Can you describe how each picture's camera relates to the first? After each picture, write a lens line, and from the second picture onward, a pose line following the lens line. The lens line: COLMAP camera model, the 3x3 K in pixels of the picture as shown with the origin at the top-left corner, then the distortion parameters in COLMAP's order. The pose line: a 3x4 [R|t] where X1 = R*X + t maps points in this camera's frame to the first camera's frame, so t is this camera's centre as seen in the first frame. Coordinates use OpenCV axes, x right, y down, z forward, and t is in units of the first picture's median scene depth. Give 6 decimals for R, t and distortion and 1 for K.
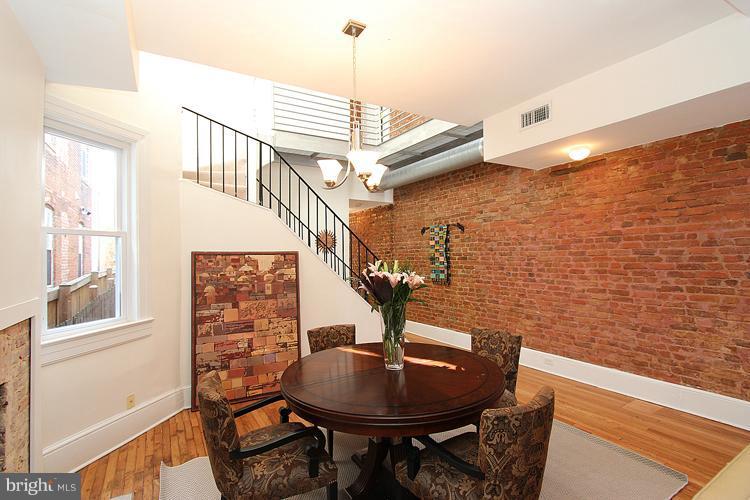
lens RADIAL K [[349.1, 0, 365.1], [0, 349.1, 249.4], [0, 0, 1]] dist [-0.012588, 0.001708]
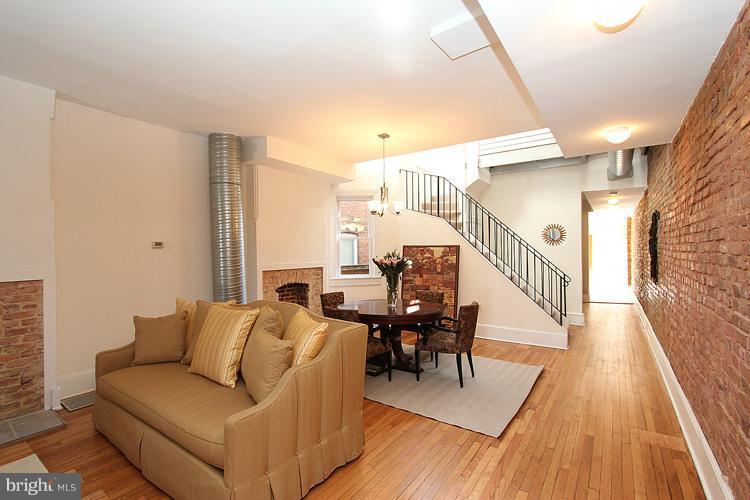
lens RADIAL K [[349.1, 0, 376.5], [0, 349.1, 251.7], [0, 0, 1]] dist [-0.012588, 0.001708]
pose [[0.408071, 0.016443, -0.912802, 1.109435], [0.013445, 0.999621, 0.024018, -0.006494], [0.912851, -0.022073, 0.407695, 0.080065]]
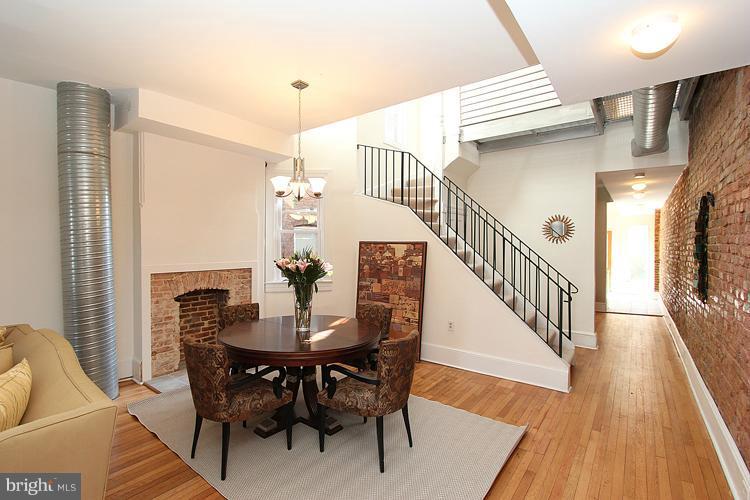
lens RADIAL K [[349.1, 0, 371.2], [0, 349.1, 249.9], [0, 0, 1]] dist [-0.012588, 0.001708]
pose [[0.358106, 0.029219, -0.933224, 0.859546], [0.003971, 0.999453, 0.032817, -0.005145], [0.933673, -0.015458, 0.357794, 0.473236]]
